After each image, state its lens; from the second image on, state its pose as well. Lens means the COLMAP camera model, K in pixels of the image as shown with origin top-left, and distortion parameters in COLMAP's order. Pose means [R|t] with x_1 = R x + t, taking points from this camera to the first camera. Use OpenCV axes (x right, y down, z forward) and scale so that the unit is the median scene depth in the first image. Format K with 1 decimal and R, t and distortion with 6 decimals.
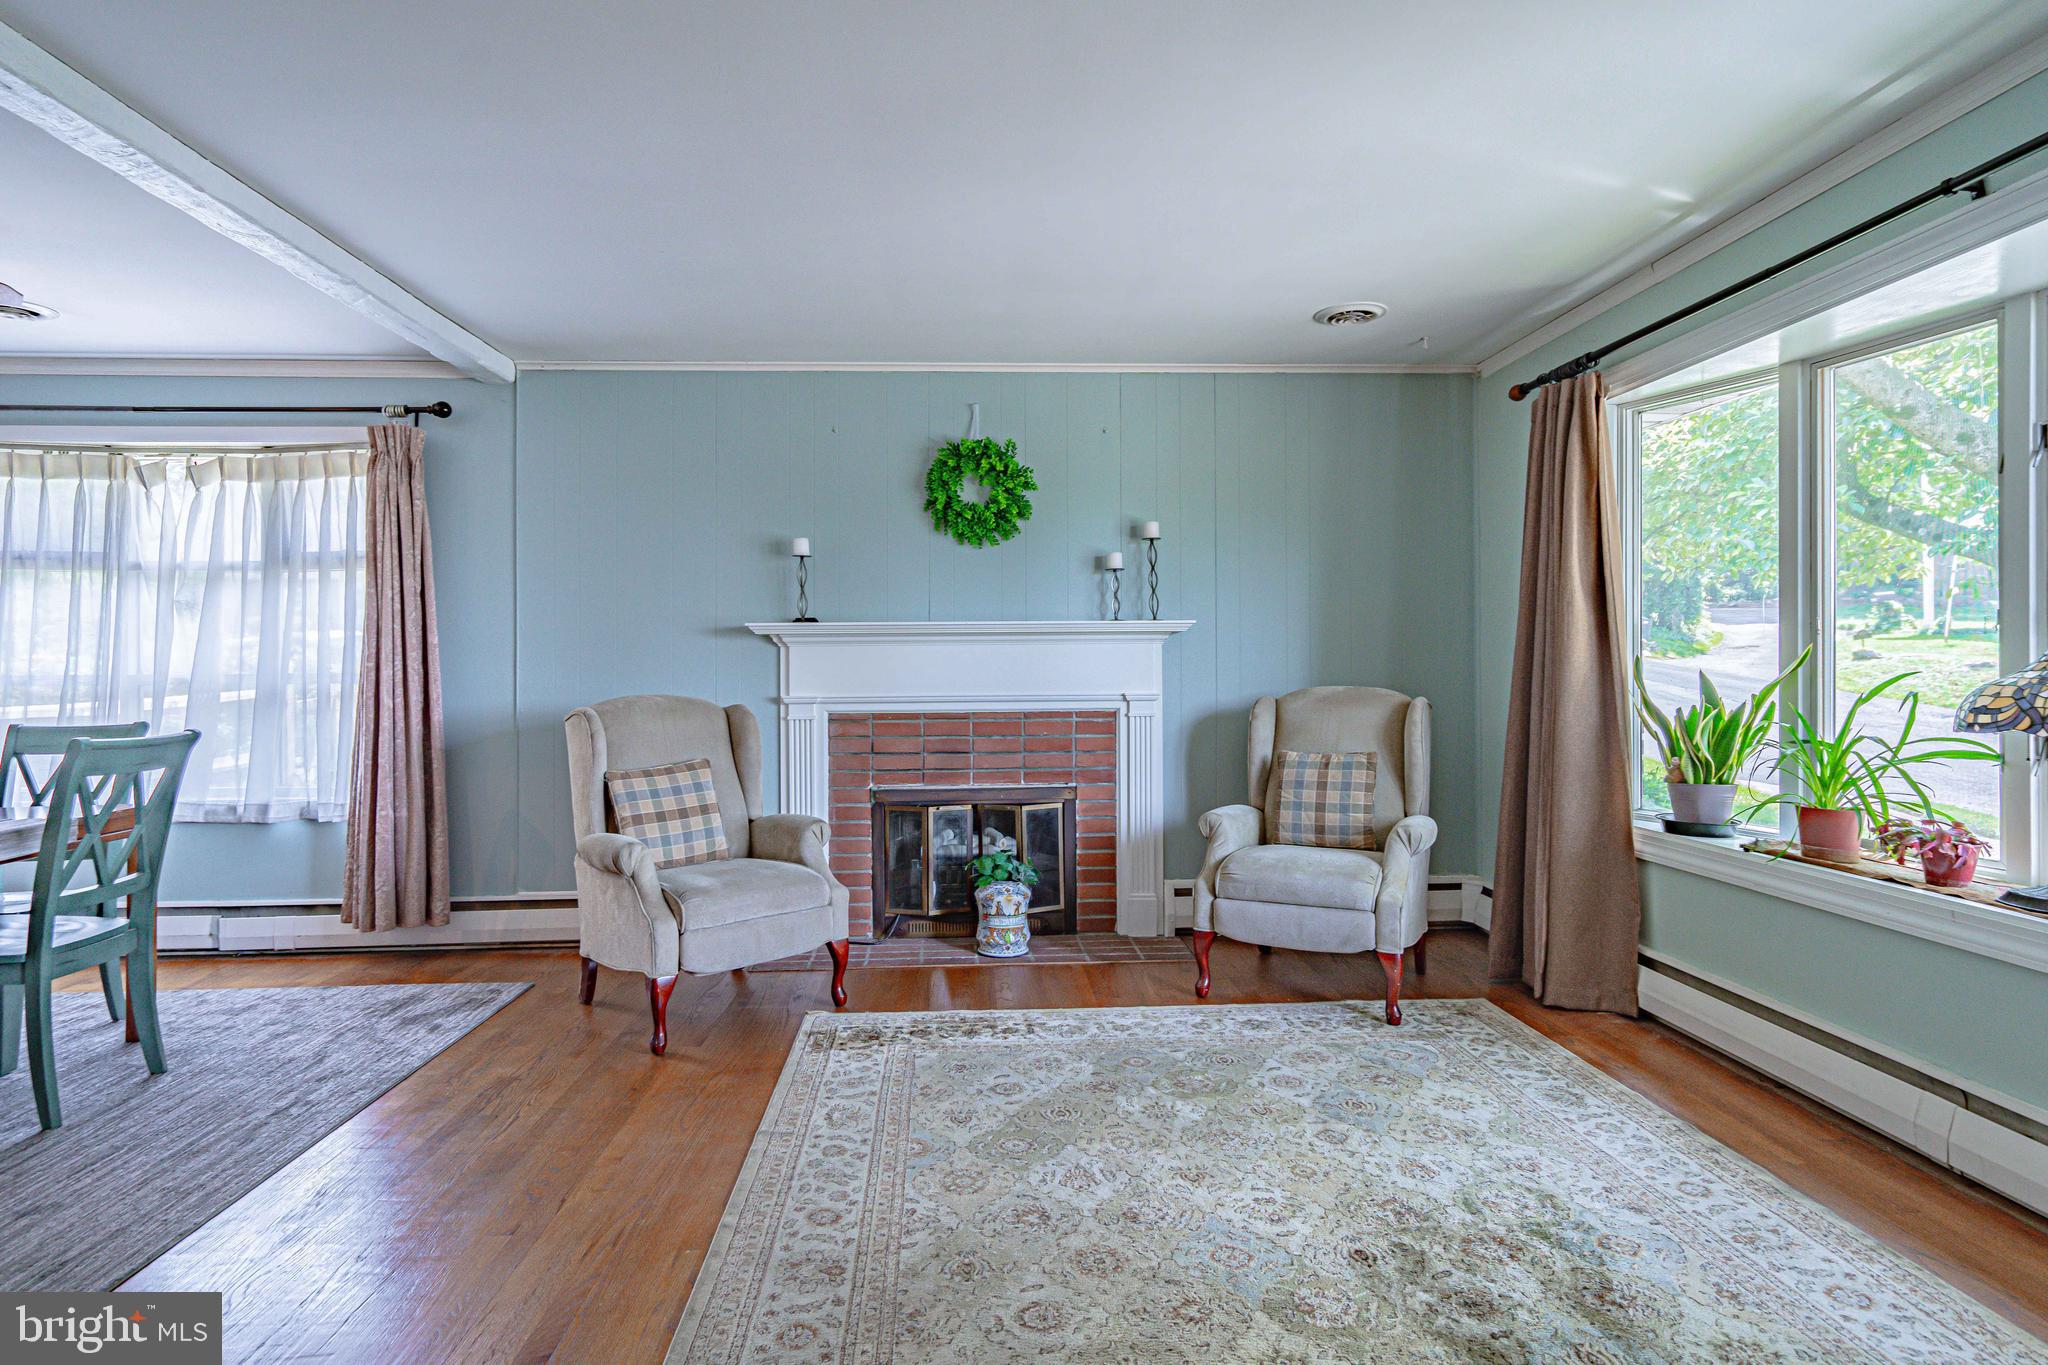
lens RADIAL K [[1092.1, 0, 1017.2], [0, 1092.1, 659.9], [0, 0, 1]] dist [0.003003, 0.002146]
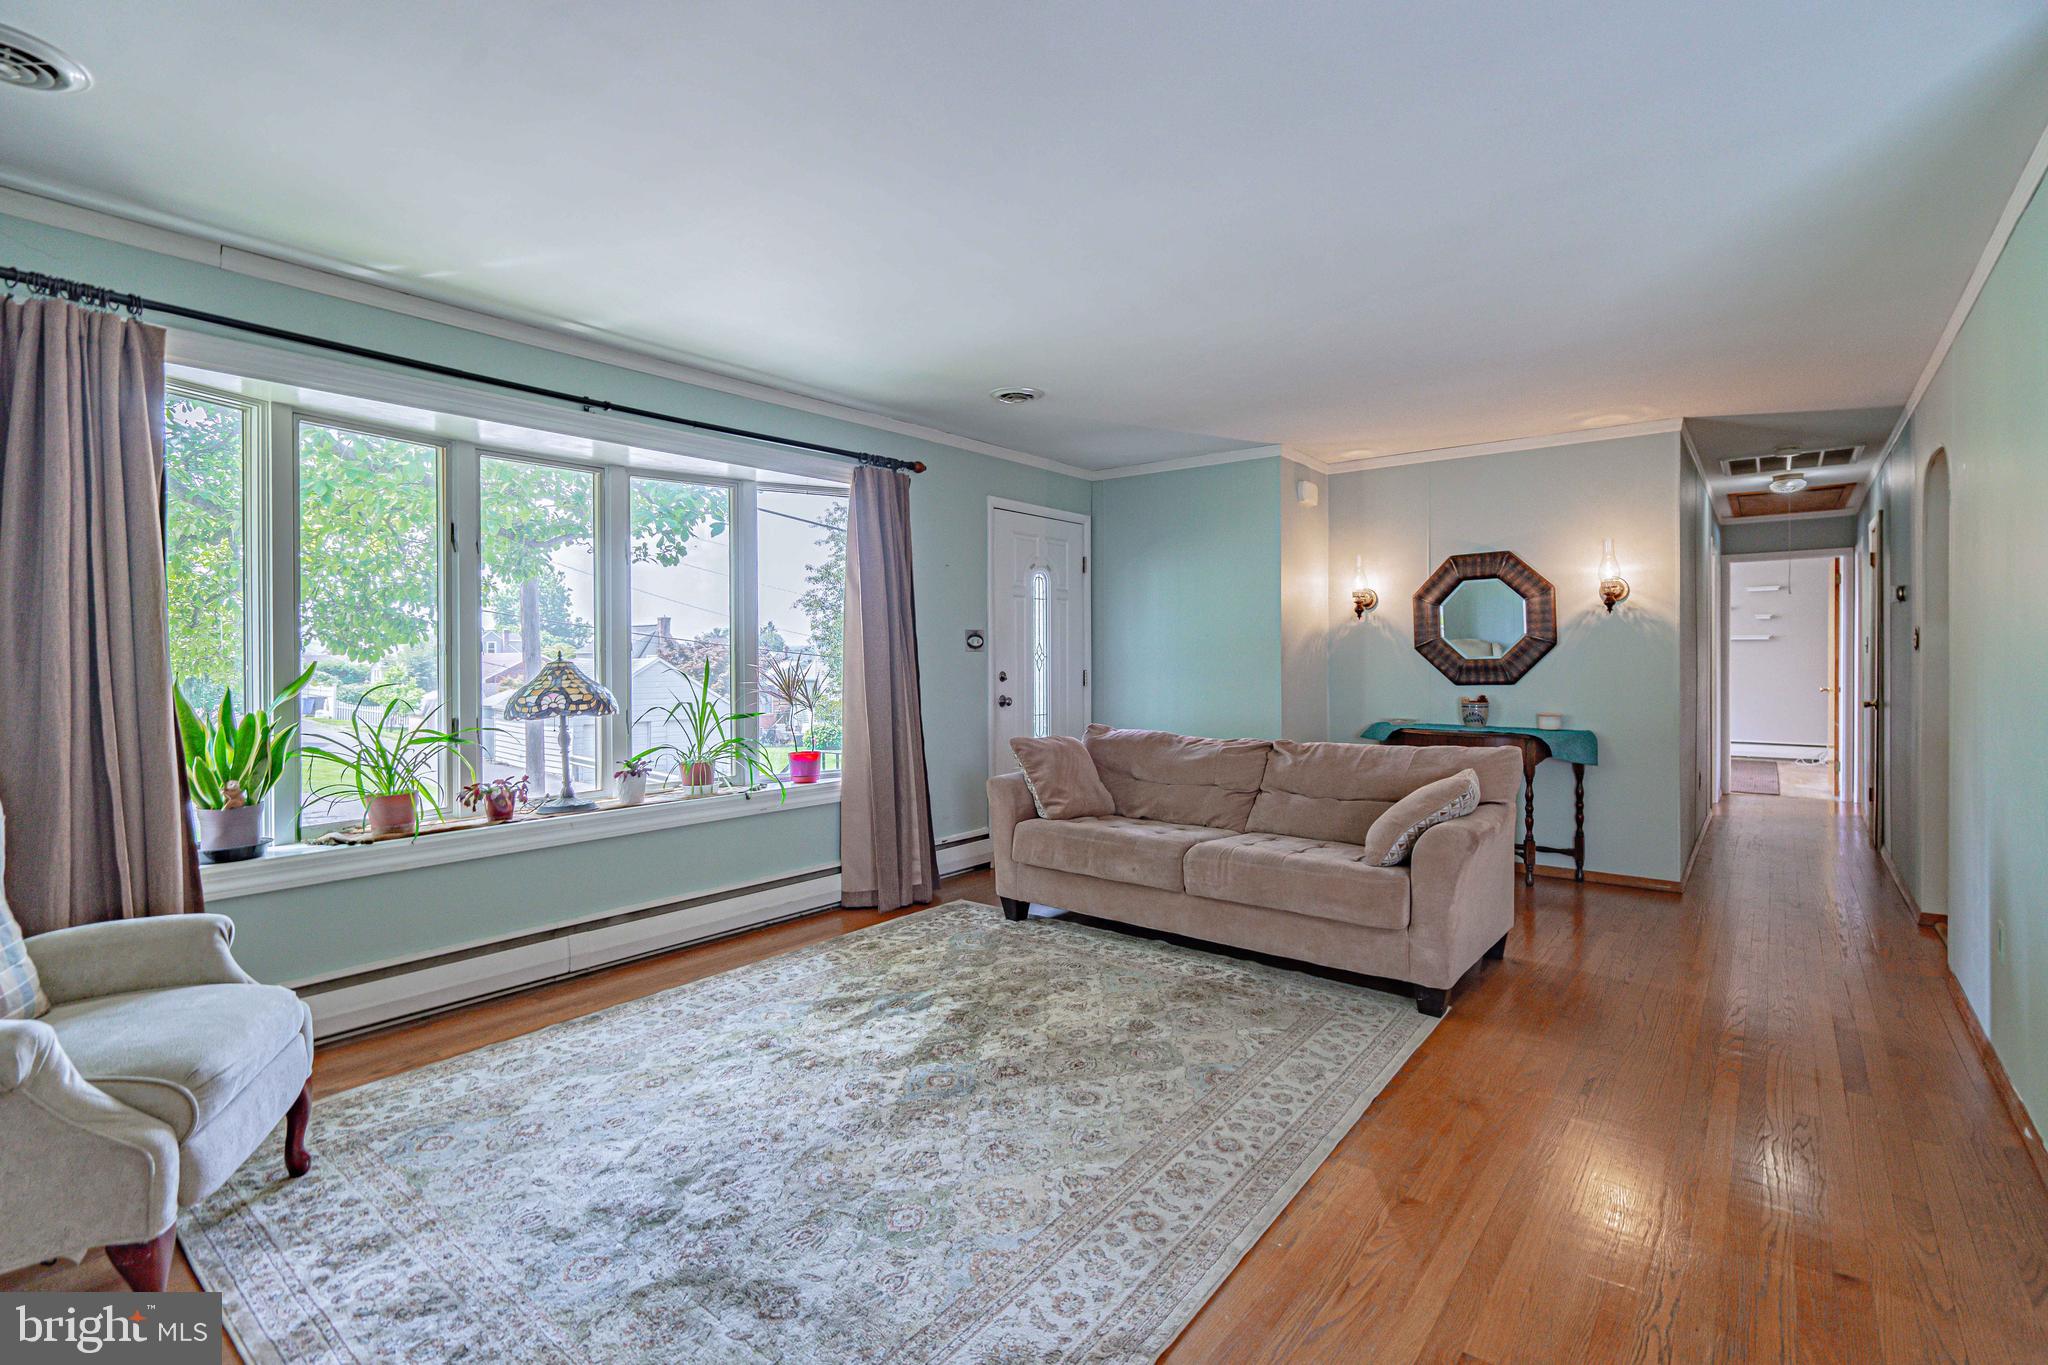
lens RADIAL K [[952.9, 0, 1025.8], [0, 952.9, 664.6], [0, 0, 1]] dist [0.000645, 0.000362]
pose [[-0.752367, 0.000912, 0.658744, -0.365090], [0.004379, 0.999984, 0.003616, -0.009617], [-0.658730, 0.005605, -0.752358, 0.934759]]
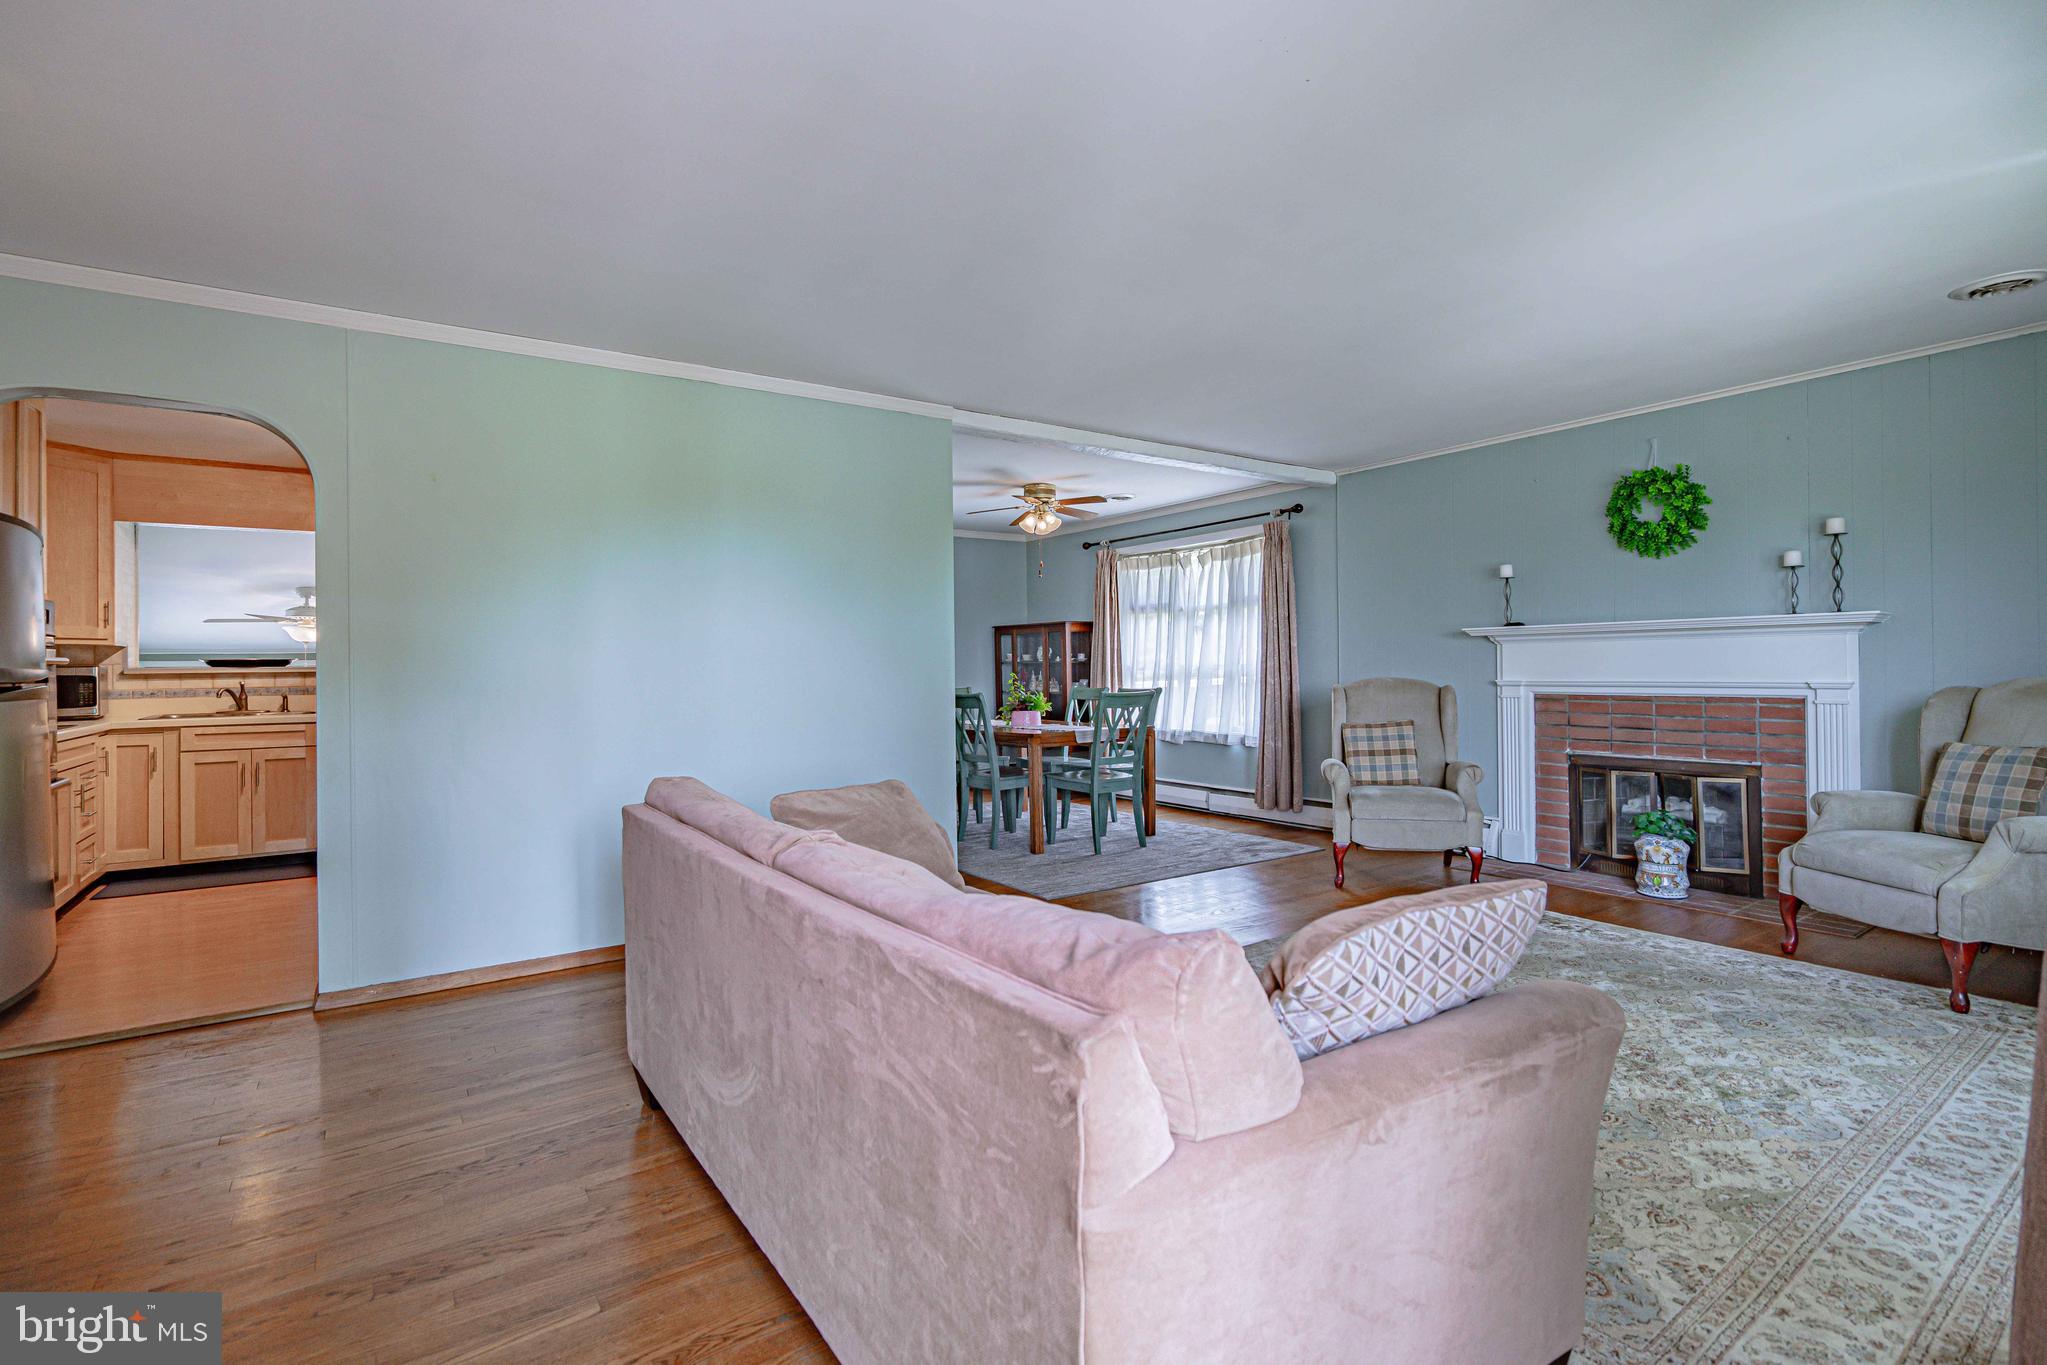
lens RADIAL K [[955.1, 0, 1020.9], [0, 955.1, 656.6], [0, 0, 1]] dist [0.000299, 0.000107]
pose [[0.531993, -0.008115, -0.846710, 0.511271], [0.012258, 0.999923, -0.001881, -0.001742], [0.846660, -0.009379, 0.532051, -0.157530]]
